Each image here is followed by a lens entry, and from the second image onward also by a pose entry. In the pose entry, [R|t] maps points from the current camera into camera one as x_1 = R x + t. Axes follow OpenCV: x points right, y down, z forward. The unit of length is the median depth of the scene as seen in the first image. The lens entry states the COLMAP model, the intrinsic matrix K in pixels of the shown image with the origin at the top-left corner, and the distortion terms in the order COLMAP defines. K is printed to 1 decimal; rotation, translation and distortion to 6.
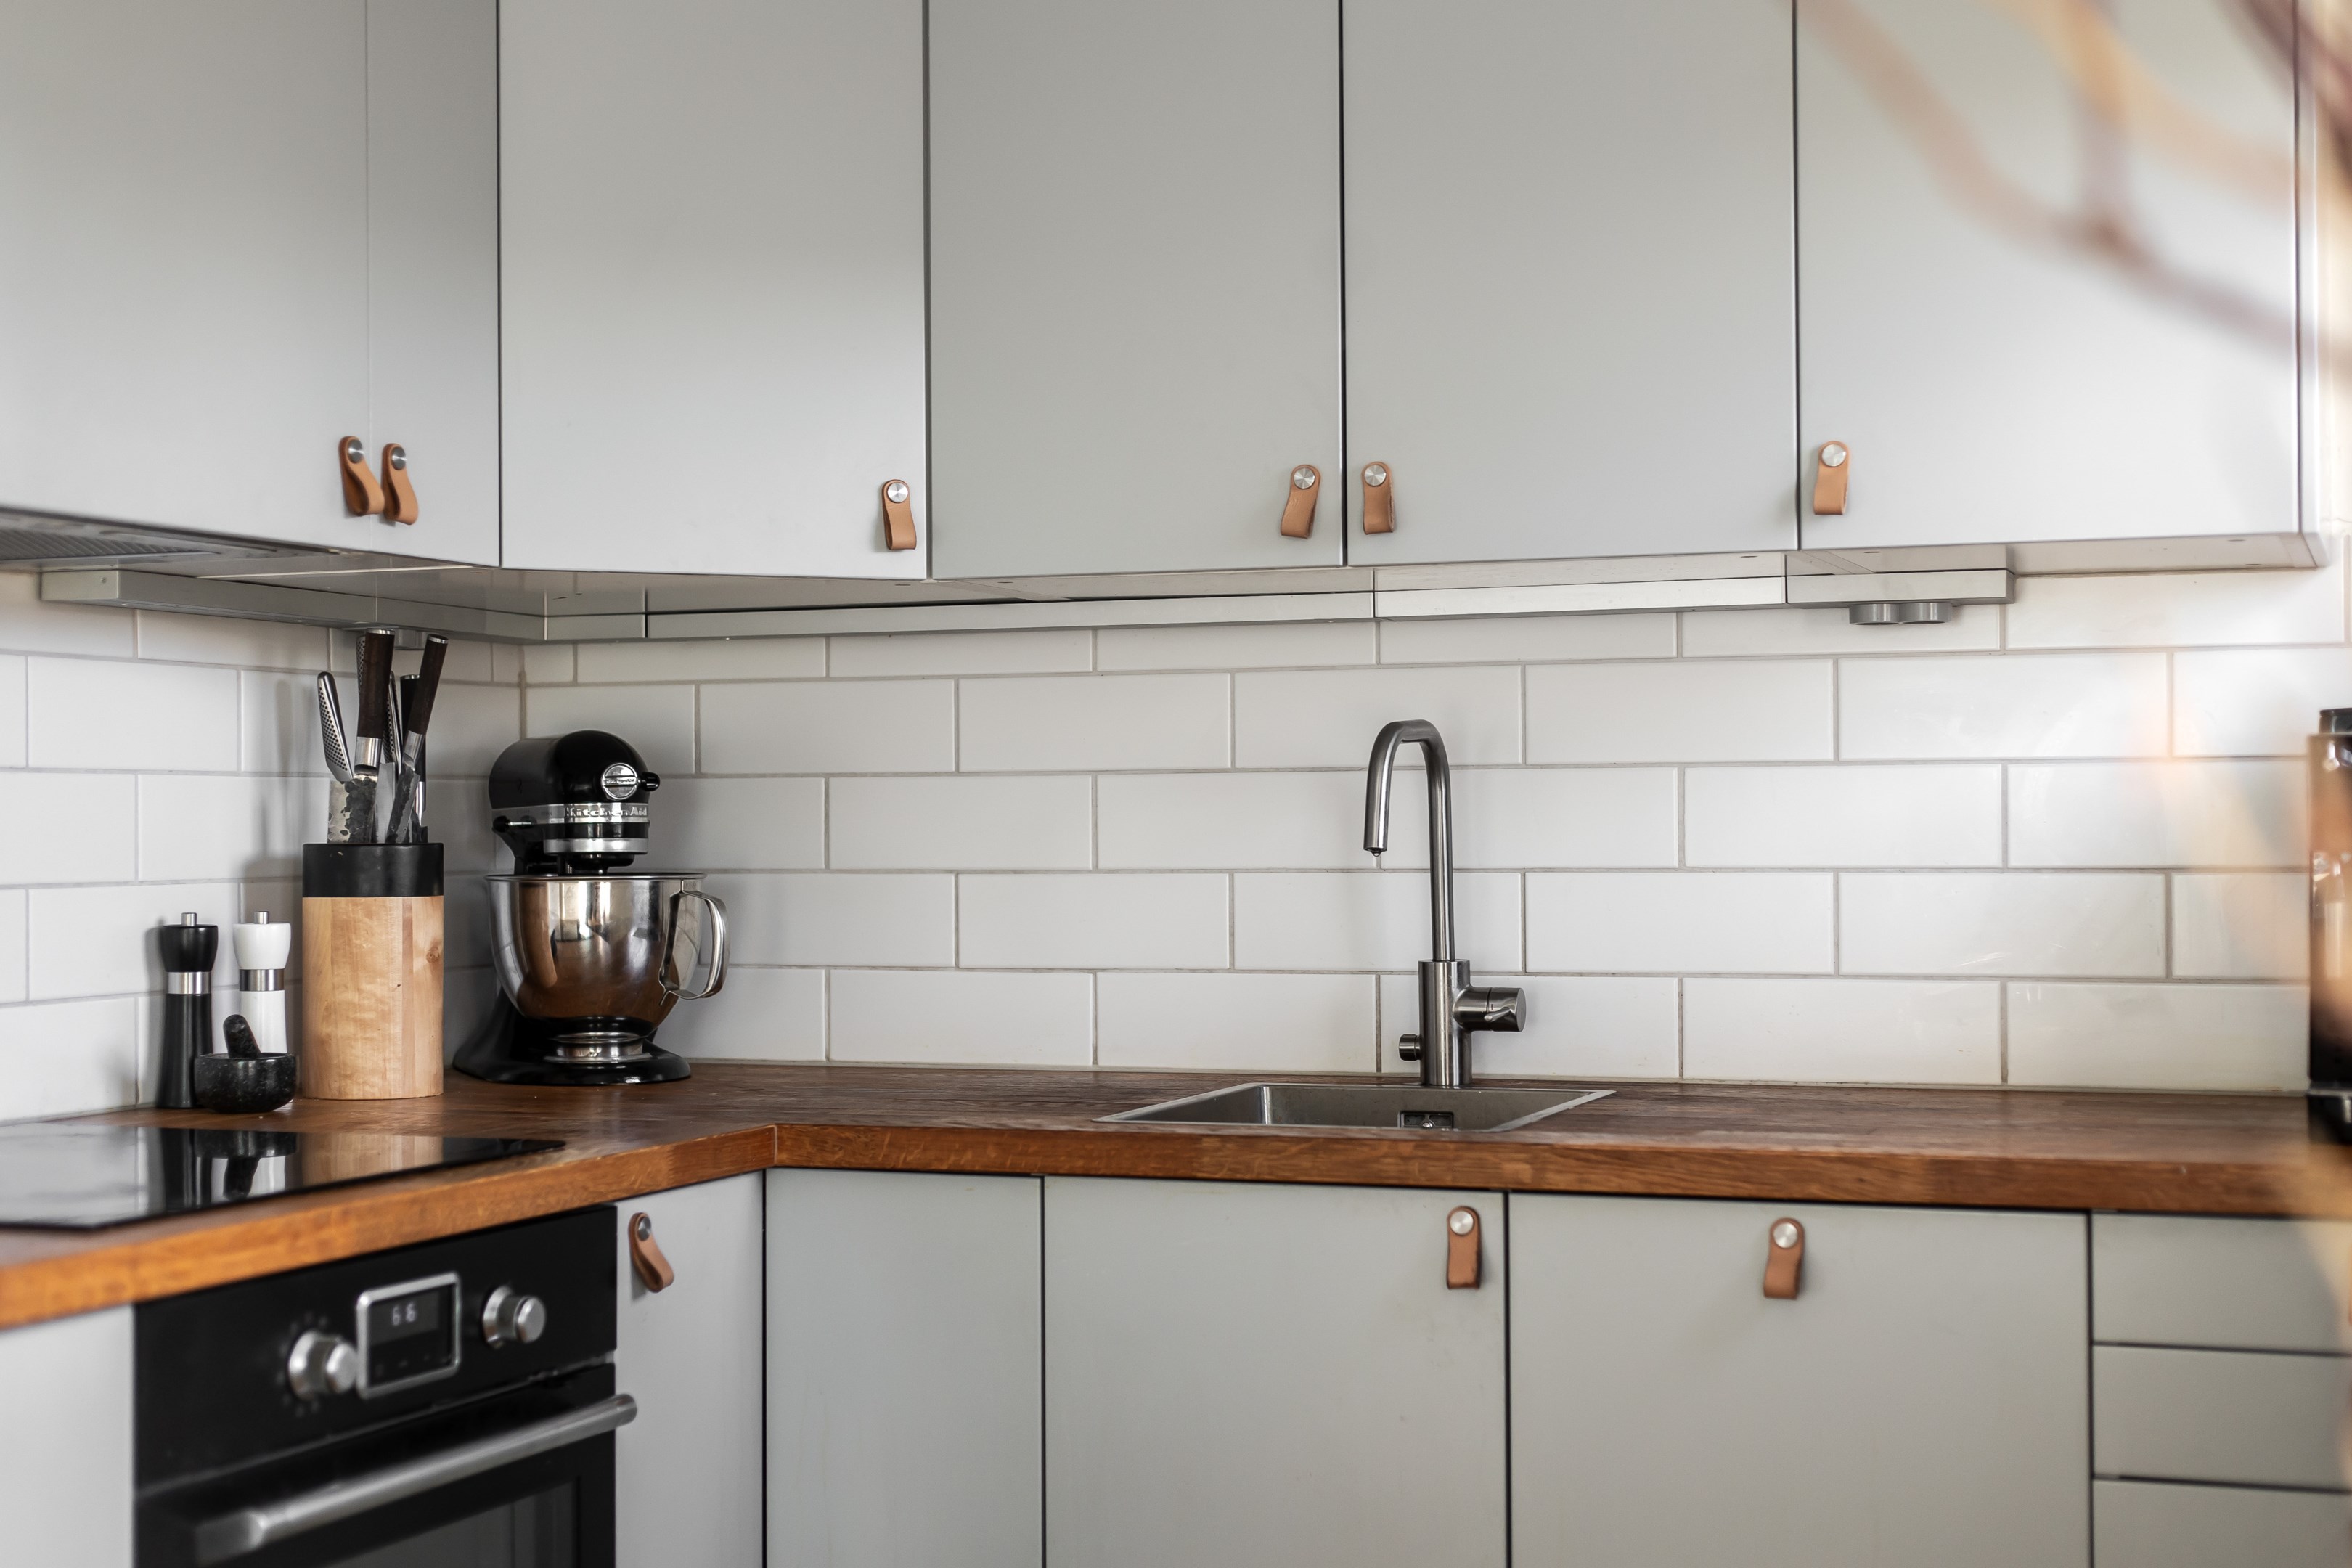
lens RADIAL K [[3428.7, 0, 1176.0], [0, 3428.7, 784.0], [0, 0, 1]] dist [0.011735, -0.013570]
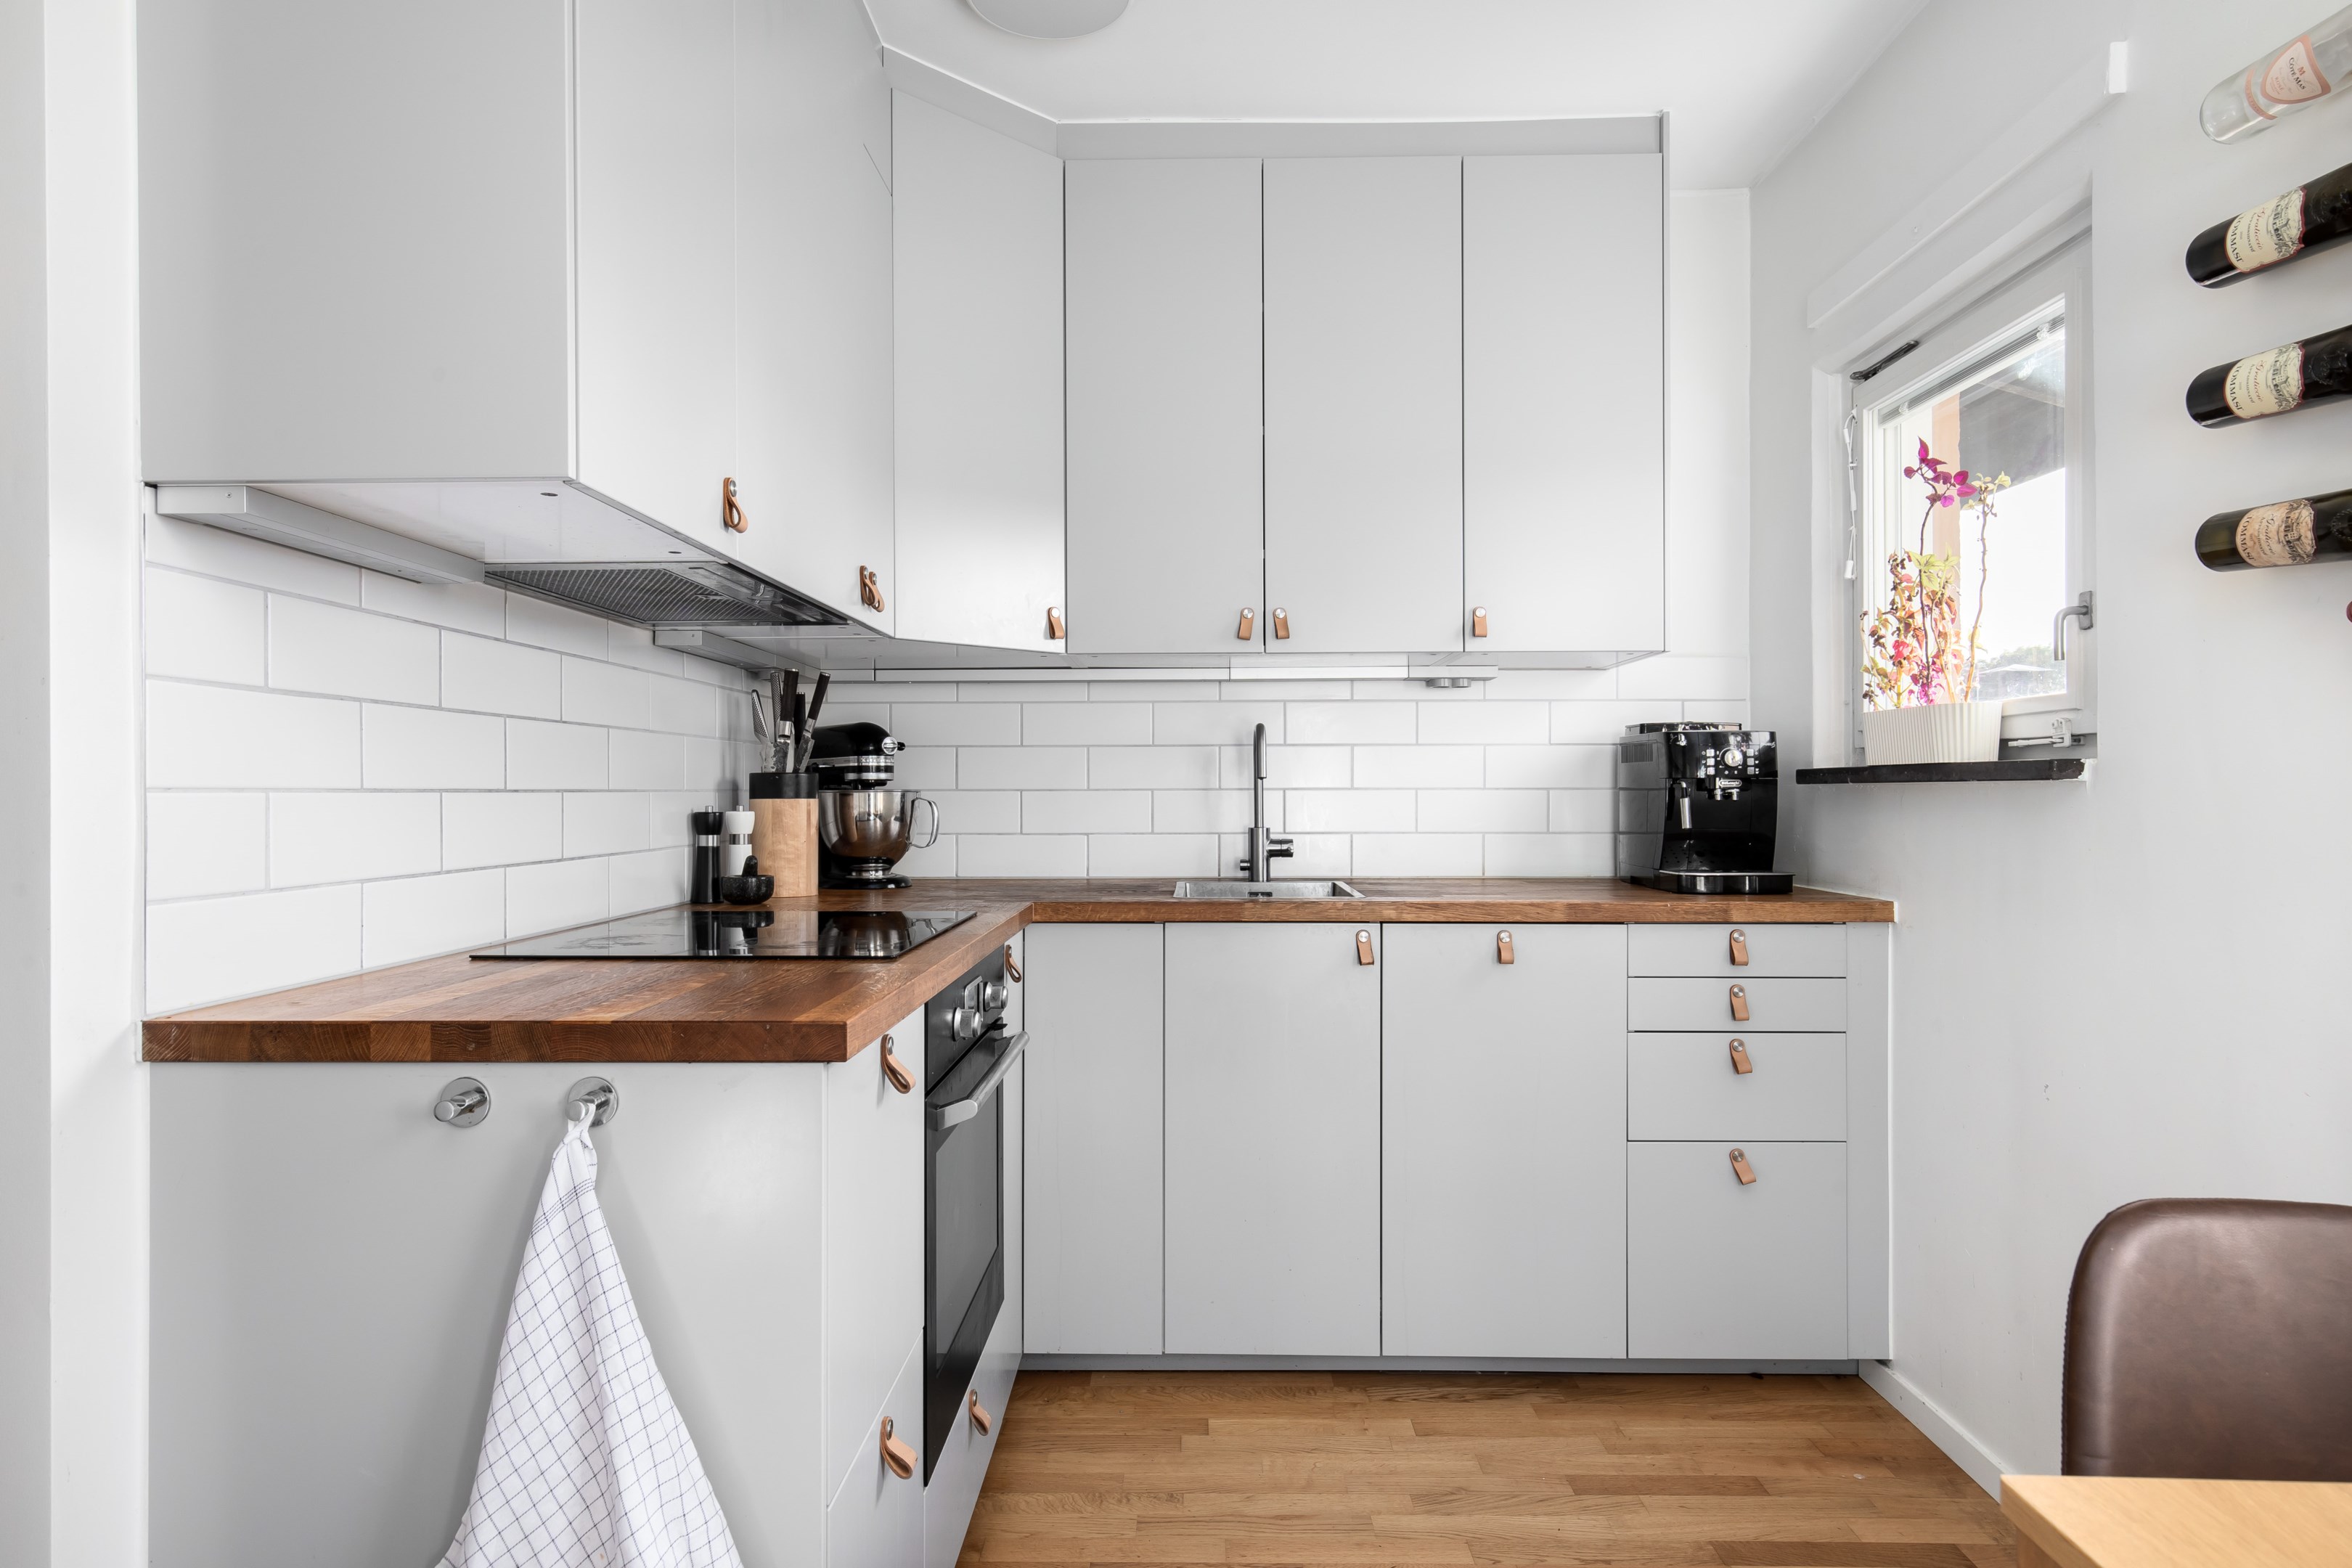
lens RADIAL K [[1338.6, 0, 1178.1], [0, 1338.6, 788.6], [0, 0, 1]] dist [0.026989, 0.000652]
pose [[0.944215, 0.004486, 0.329300, -0.279170], [-0.007088, 0.999952, 0.006701, 0.019836], [-0.329254, -0.008661, 0.944202, 0.164393]]
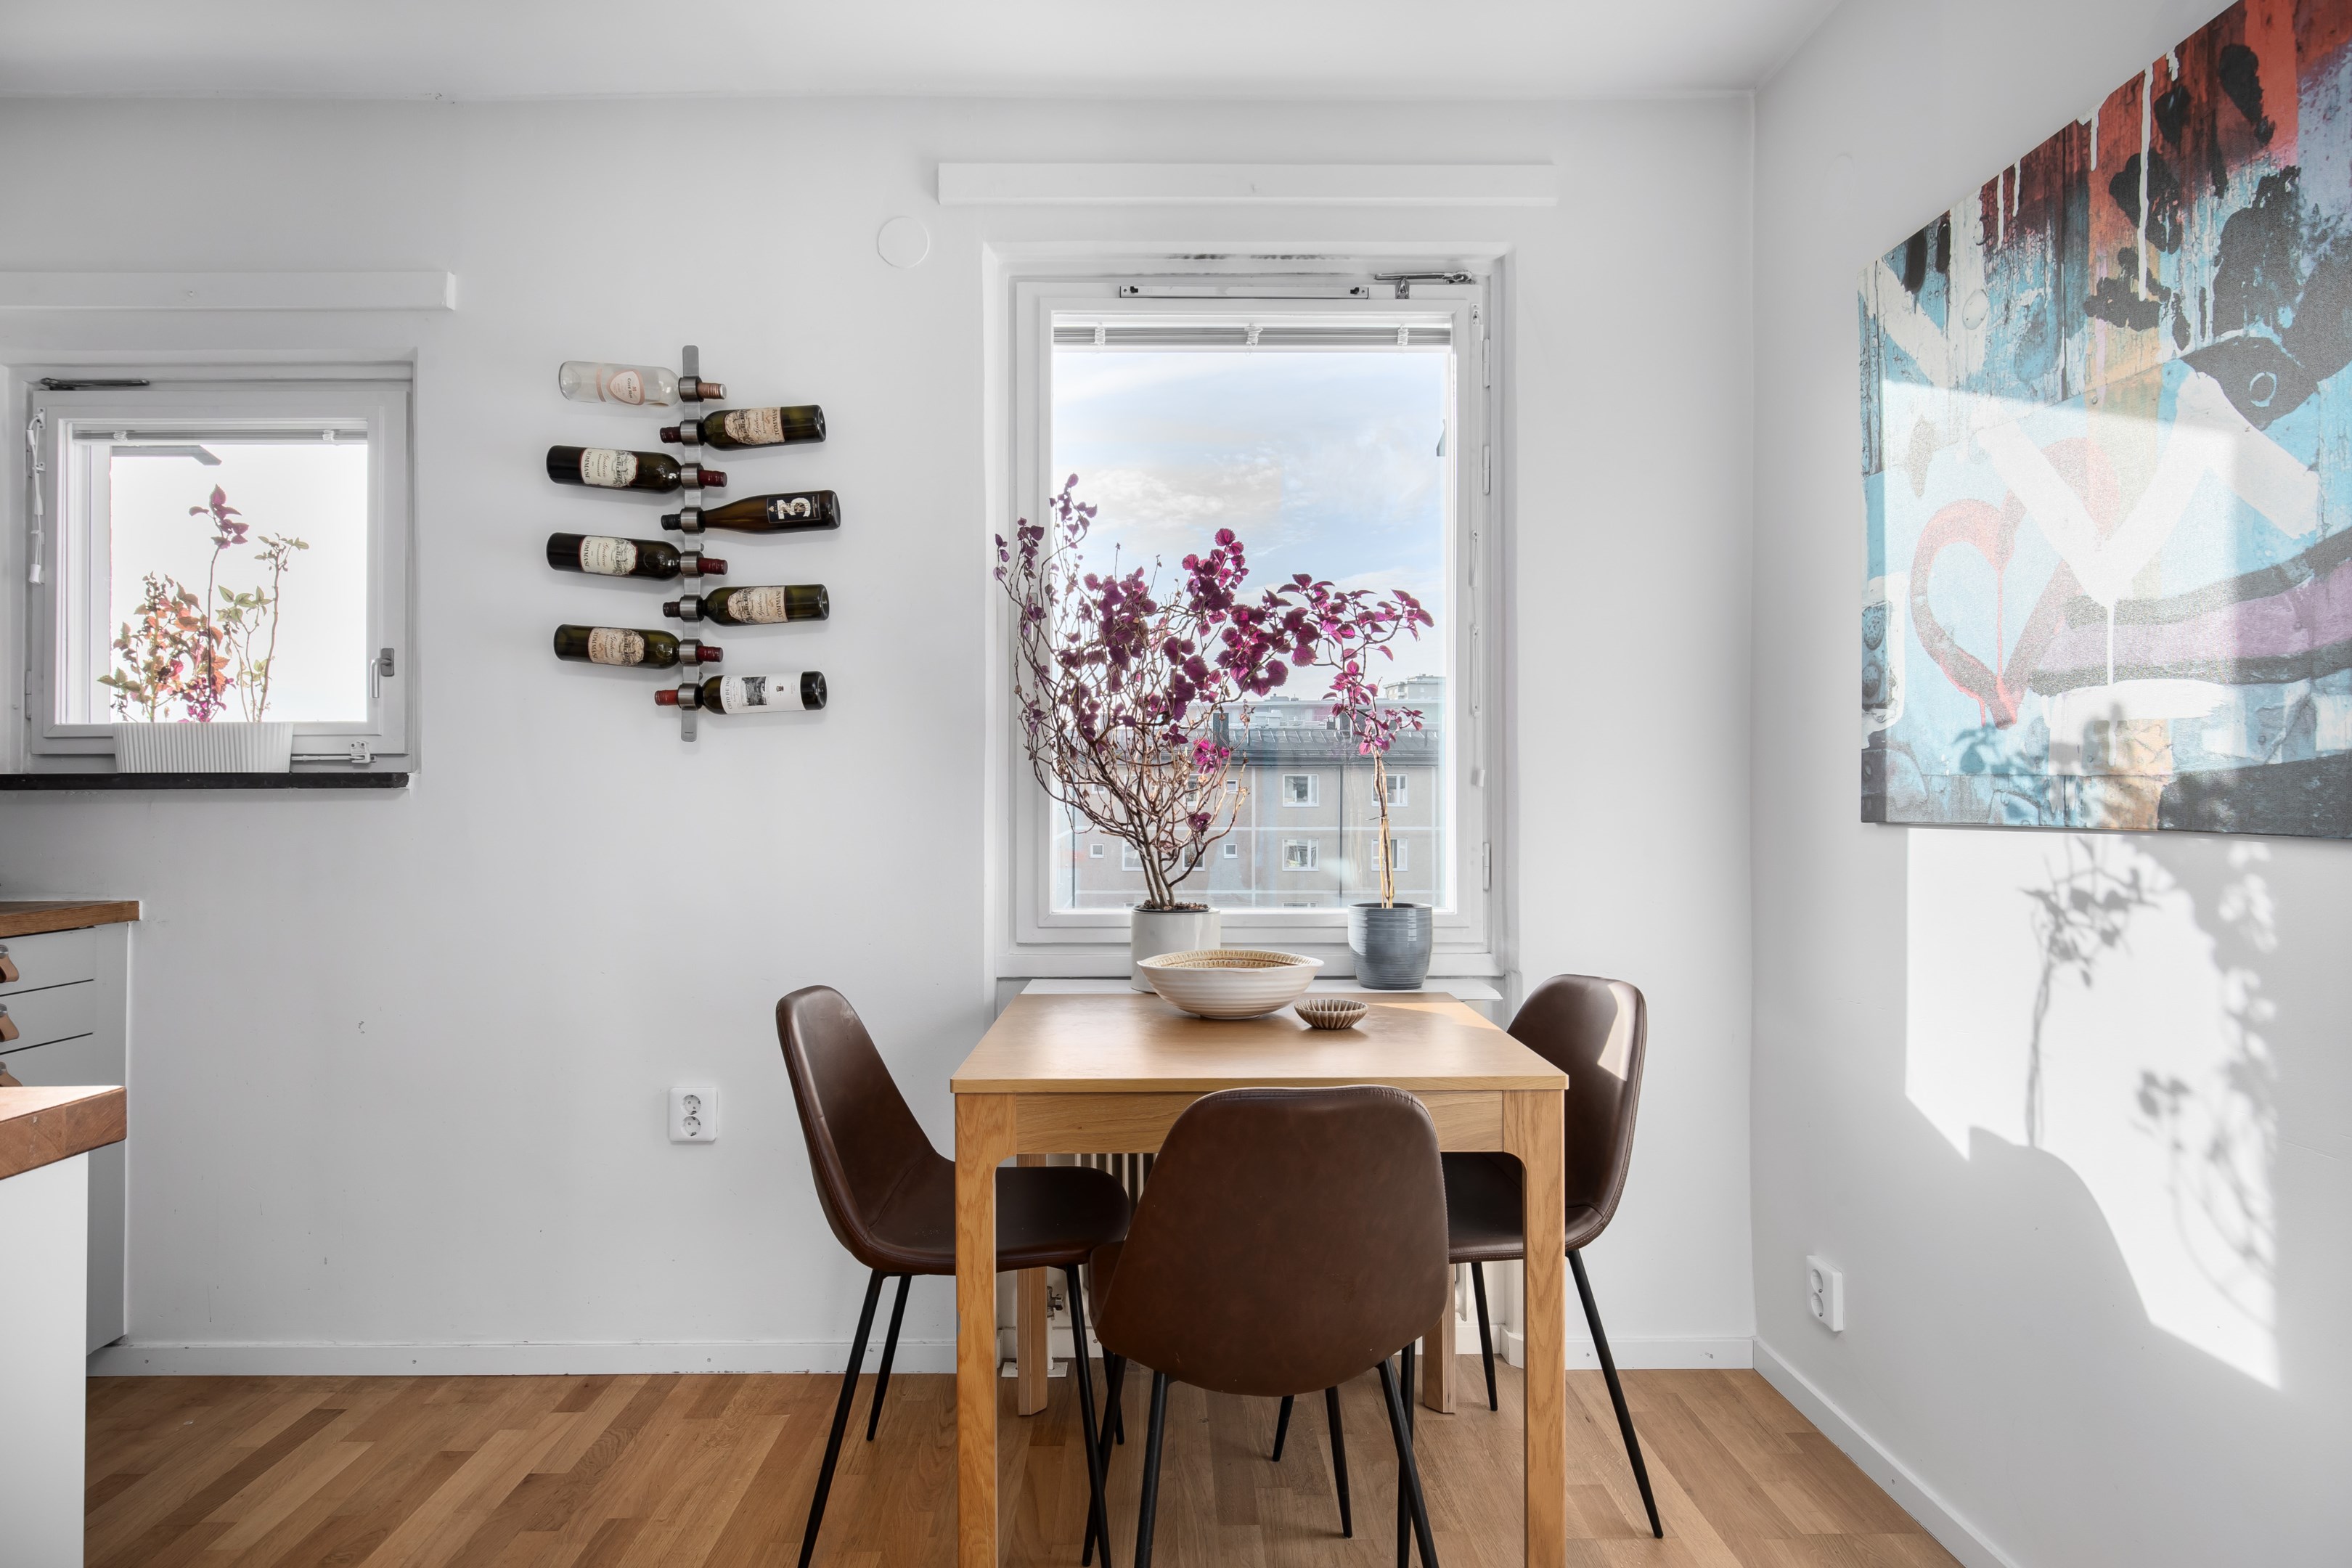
lens RADIAL K [[1299.7, 0, 1176.0], [0, 1299.7, 784.0], [0, 0, 1]] dist [0.000482, -0.000035]
pose [[-0.363057, 0.014187, 0.931659, -0.663645], [-0.006704, 0.999818, -0.017838, 0.026397], [-0.931743, -0.012722, -0.362896, 0.508185]]
